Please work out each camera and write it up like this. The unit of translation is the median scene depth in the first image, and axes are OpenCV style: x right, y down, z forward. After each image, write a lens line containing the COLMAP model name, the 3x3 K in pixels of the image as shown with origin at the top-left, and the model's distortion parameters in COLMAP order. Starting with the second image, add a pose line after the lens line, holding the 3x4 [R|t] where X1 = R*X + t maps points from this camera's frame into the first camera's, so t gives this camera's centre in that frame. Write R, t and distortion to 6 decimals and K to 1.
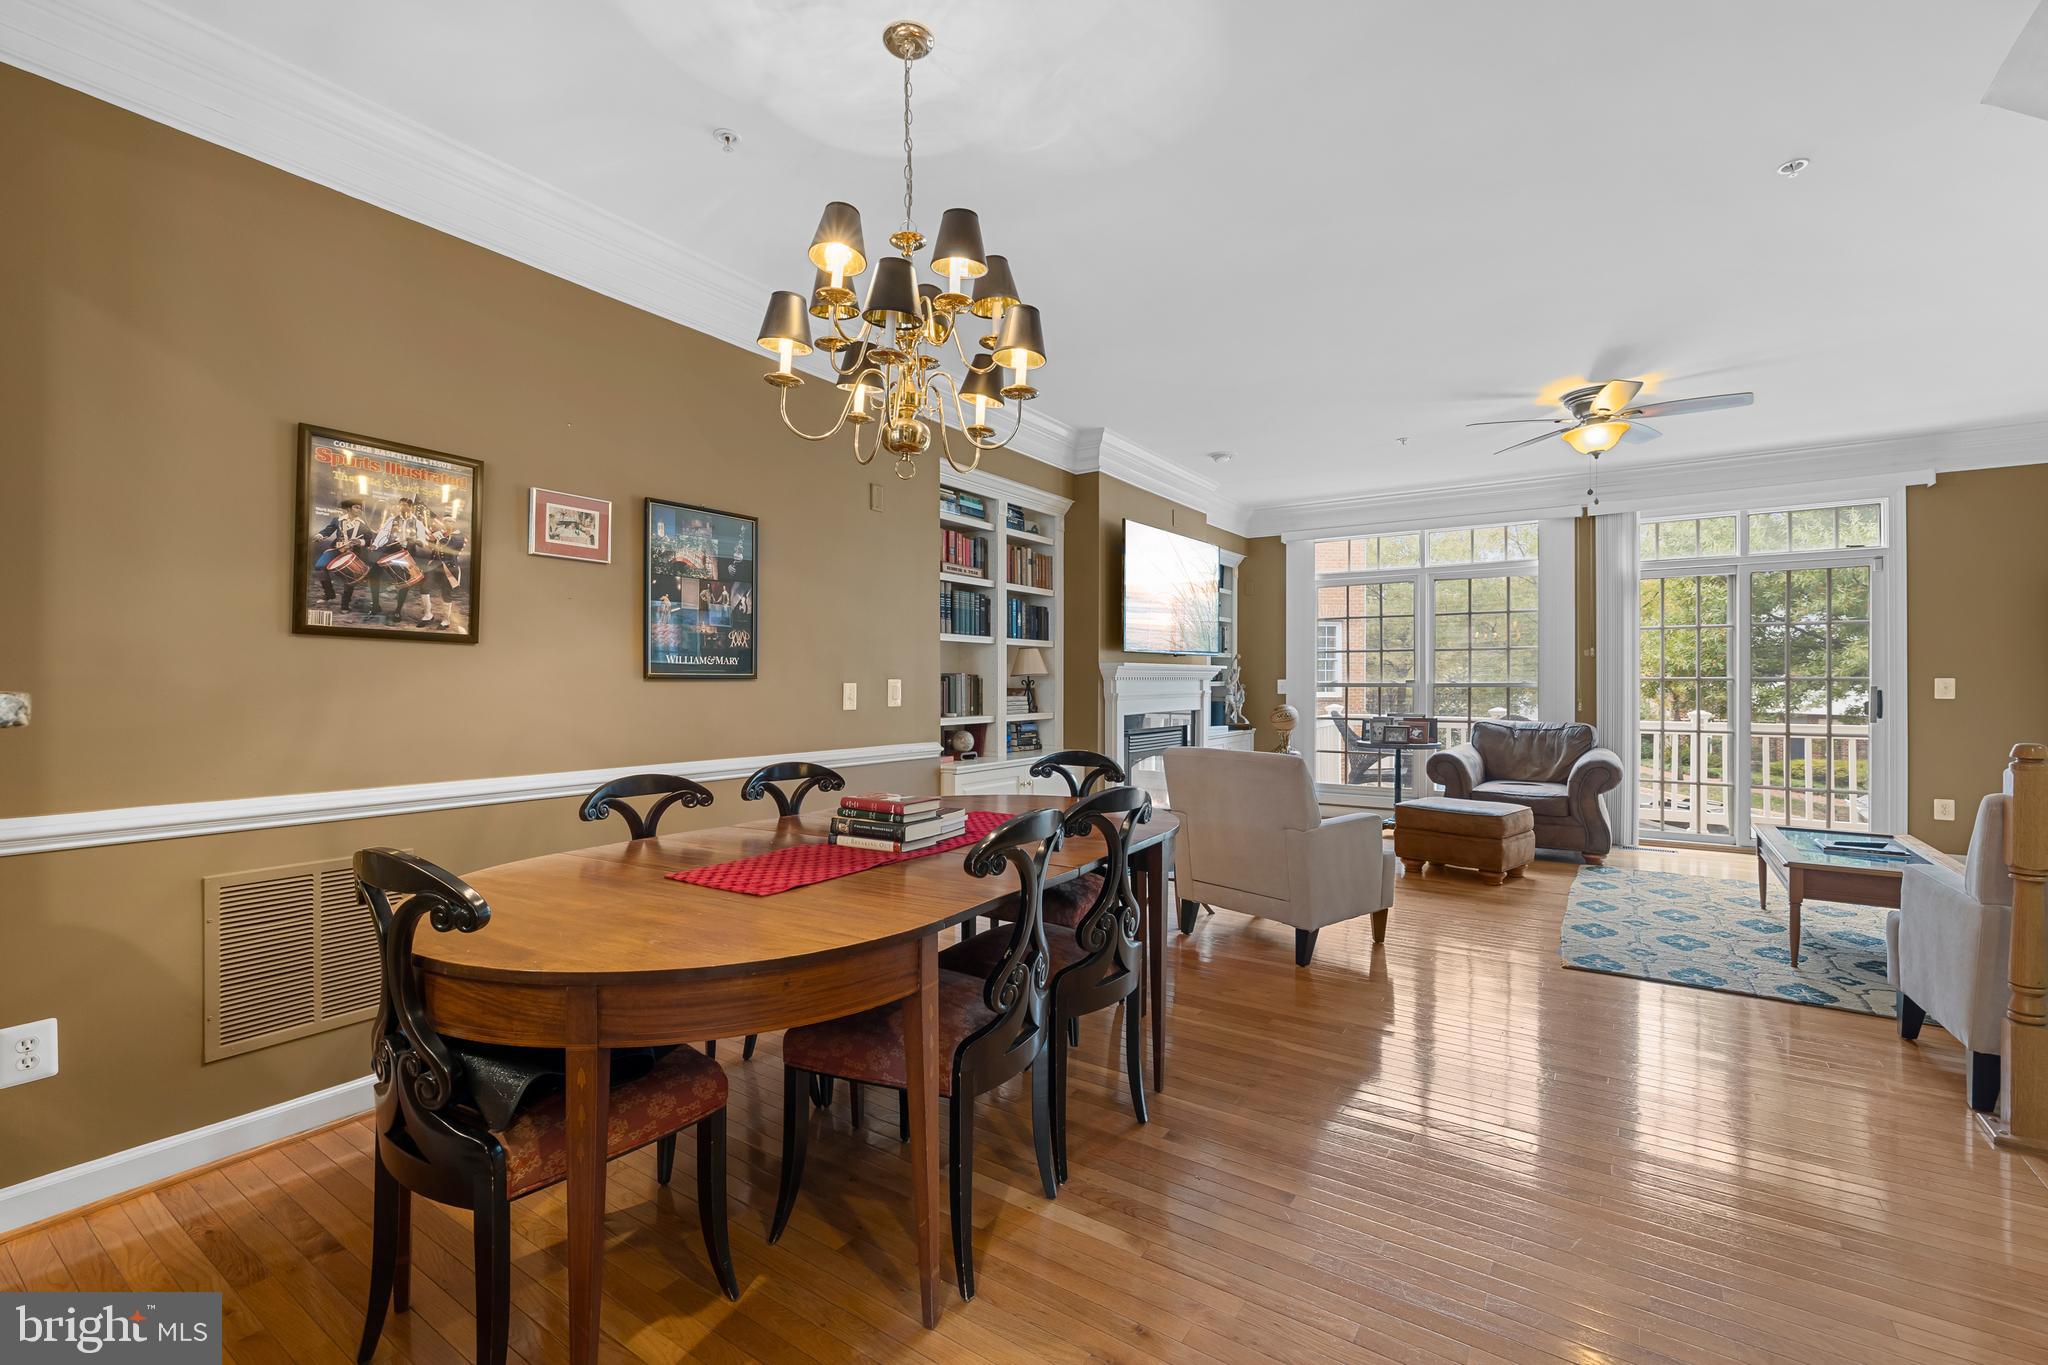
lens RADIAL K [[863.6, 0, 1019.7], [0, 863.6, 667.0], [0, 0, 1]] dist [0.001436, 0.000080]
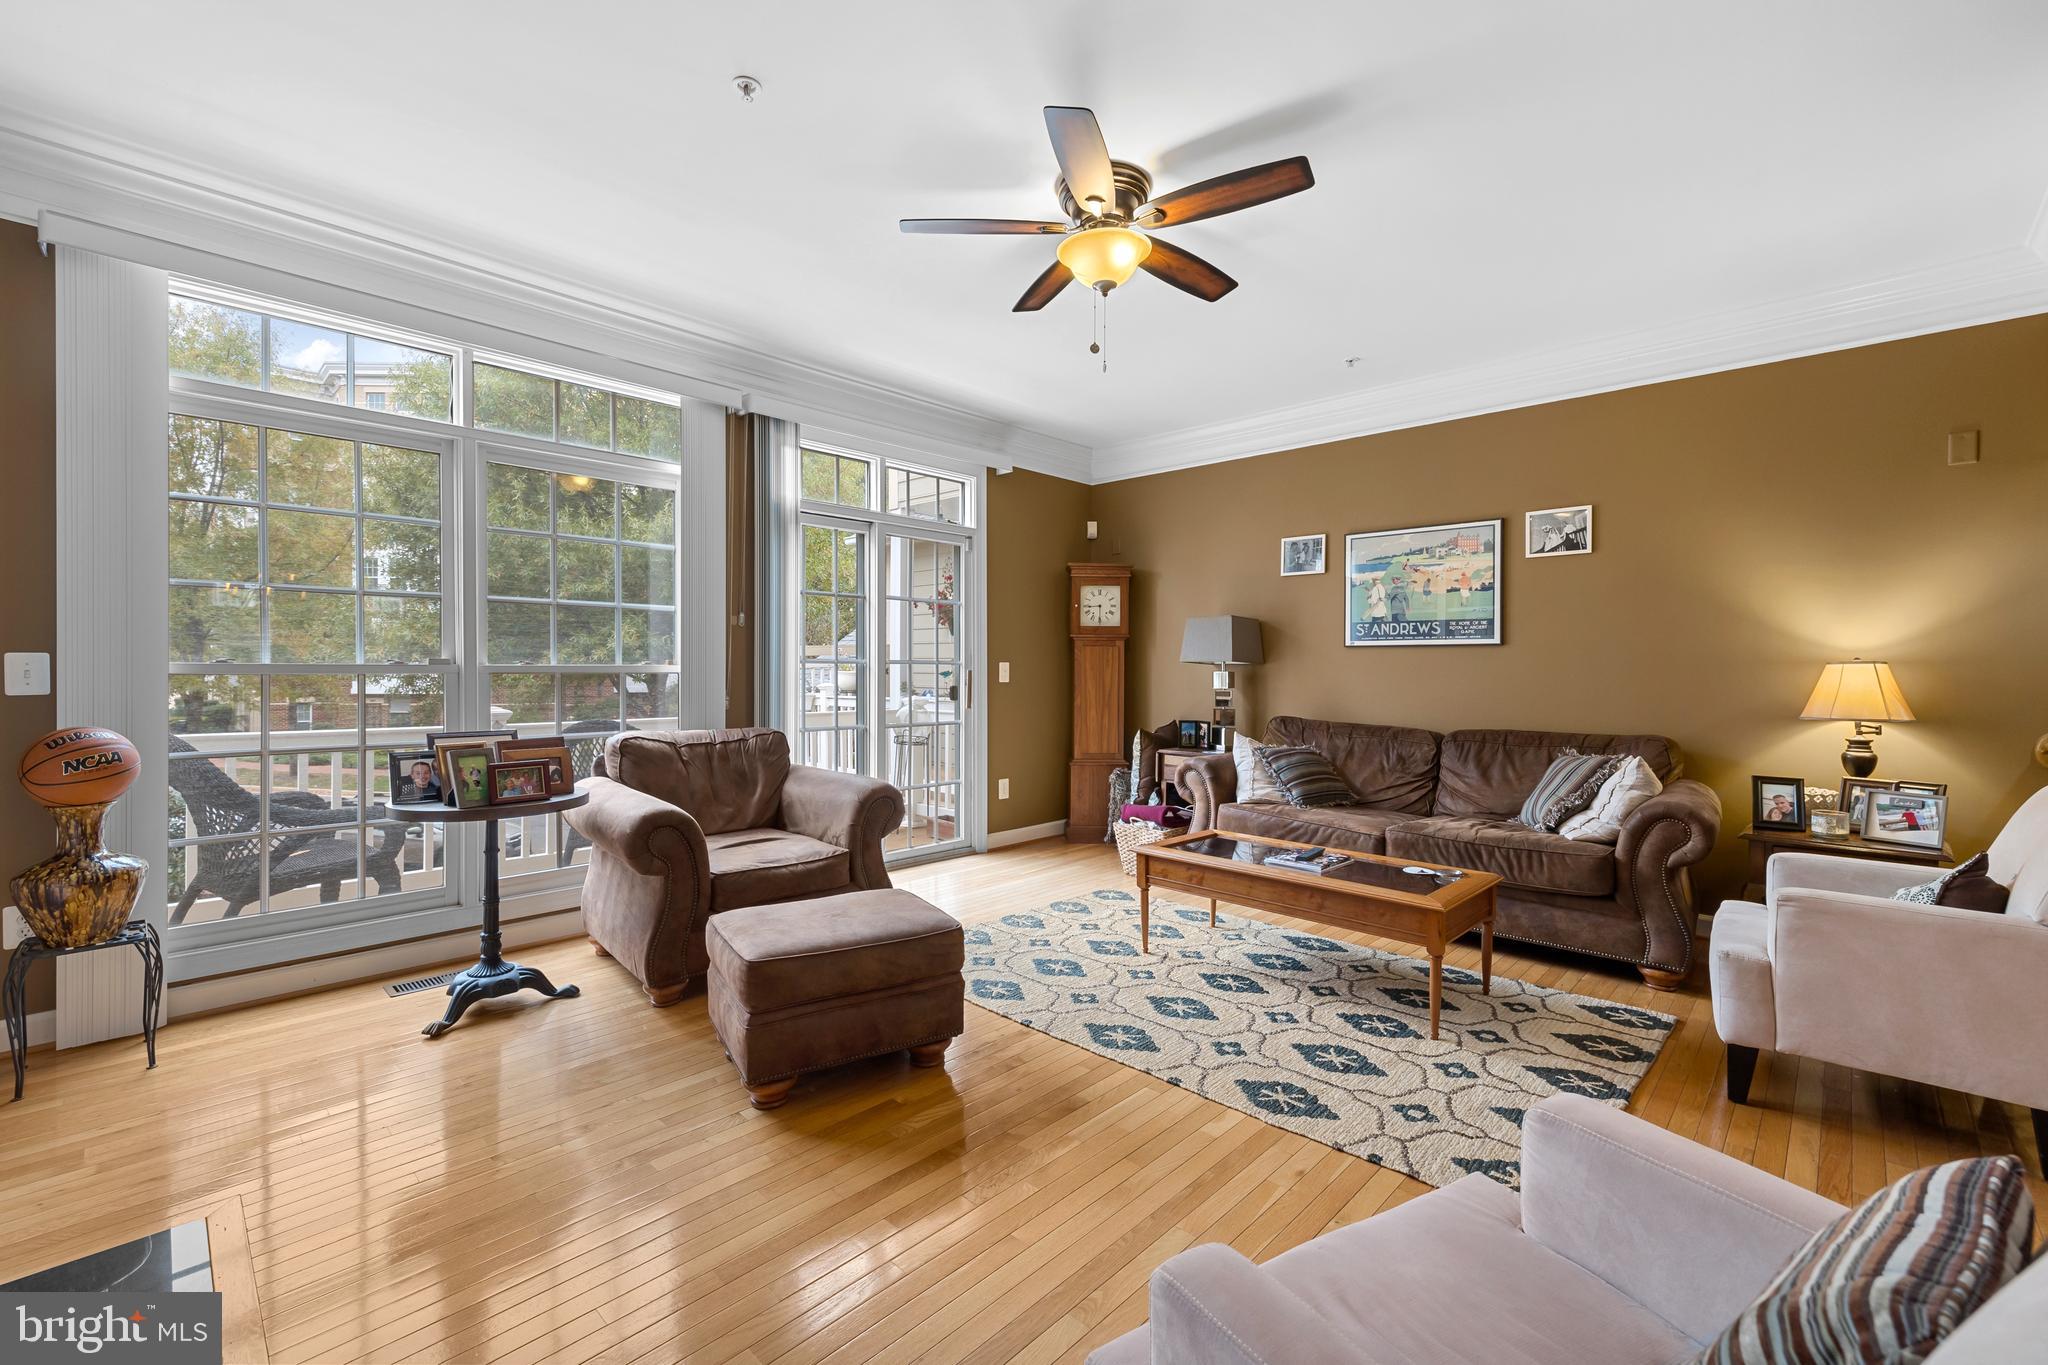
lens RADIAL K [[863.6, 0, 1019.7], [0, 863.6, 667.0], [0, 0, 1]] dist [0.001436, 0.000080]
pose [[0.168395, 0.001316, 0.985719, 0.051216], [-0.022194, 0.999751, 0.002457, 0.015318], [-0.985470, -0.022291, 0.168382, 0.793310]]
